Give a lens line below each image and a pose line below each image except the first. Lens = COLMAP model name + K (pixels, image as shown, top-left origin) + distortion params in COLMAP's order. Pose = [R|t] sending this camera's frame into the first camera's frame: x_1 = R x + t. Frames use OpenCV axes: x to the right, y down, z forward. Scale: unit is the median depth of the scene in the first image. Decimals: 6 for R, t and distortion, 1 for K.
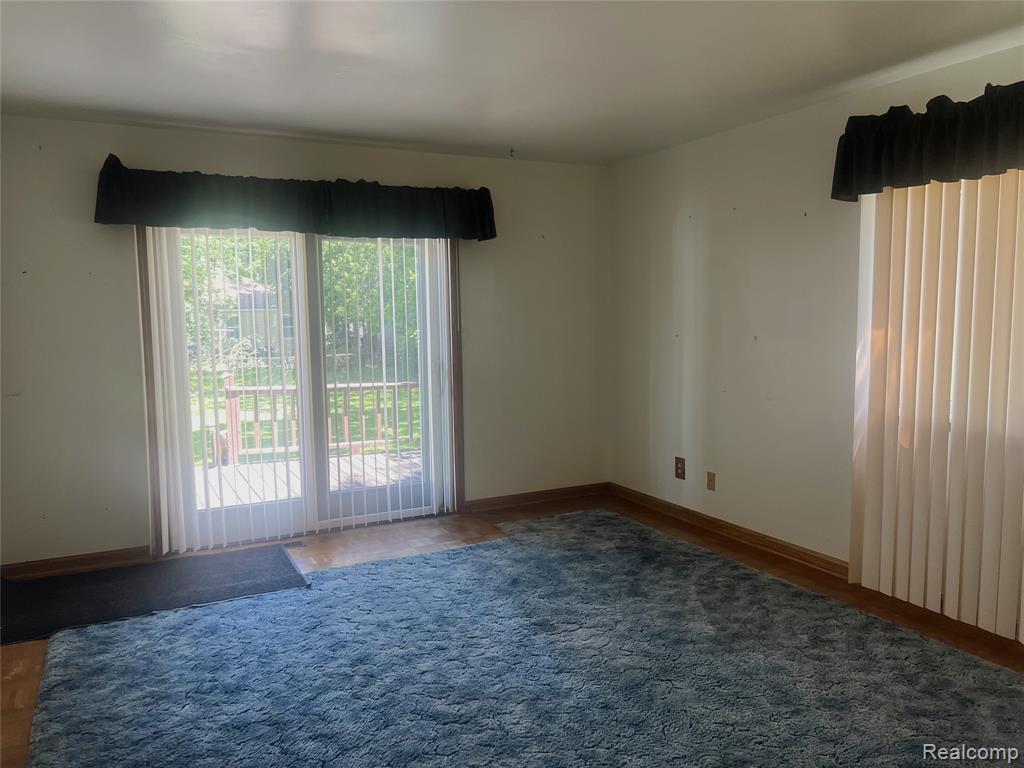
lens RADIAL K [[778.4, 0, 512.0], [0, 778.4, 384.0], [0, 0, 1]] dist [0.058261, -0.062214]
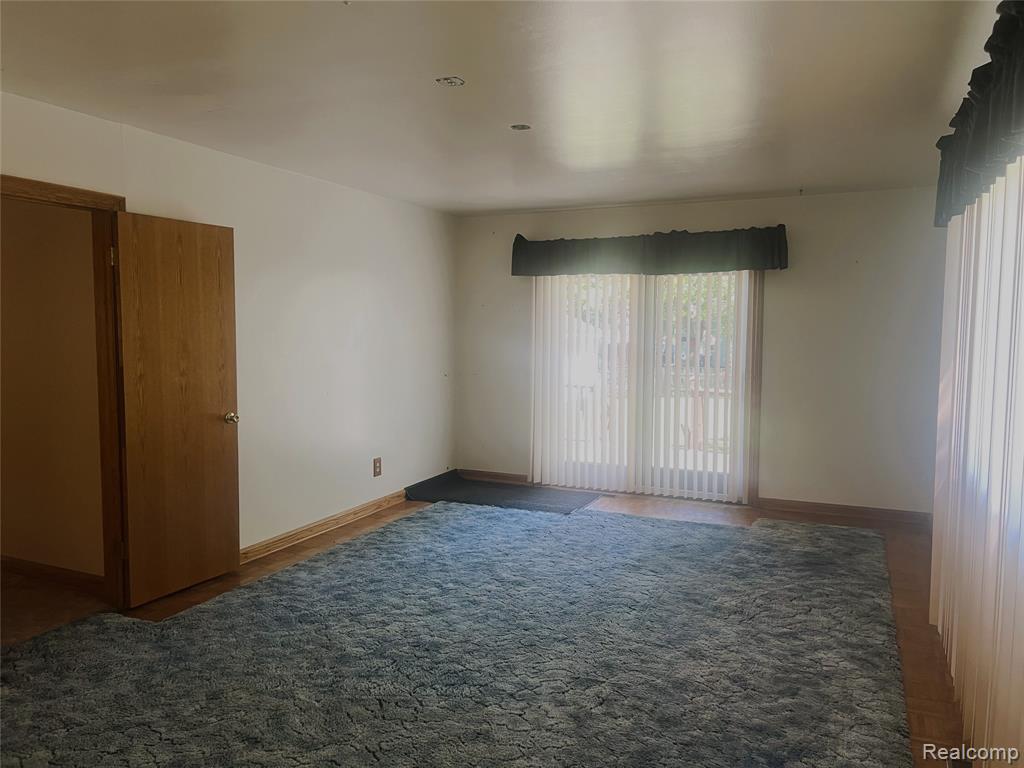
lens RADIAL K [[778.4, 0, 512.0], [0, 778.4, 384.0], [0, 0, 1]] dist [0.058261, -0.062214]
pose [[0.612532, 0.072248, -0.787137, 0.814846], [-0.087911, 0.995863, 0.022996, -0.013447], [0.785542, 0.055112, 0.616349, -0.006494]]
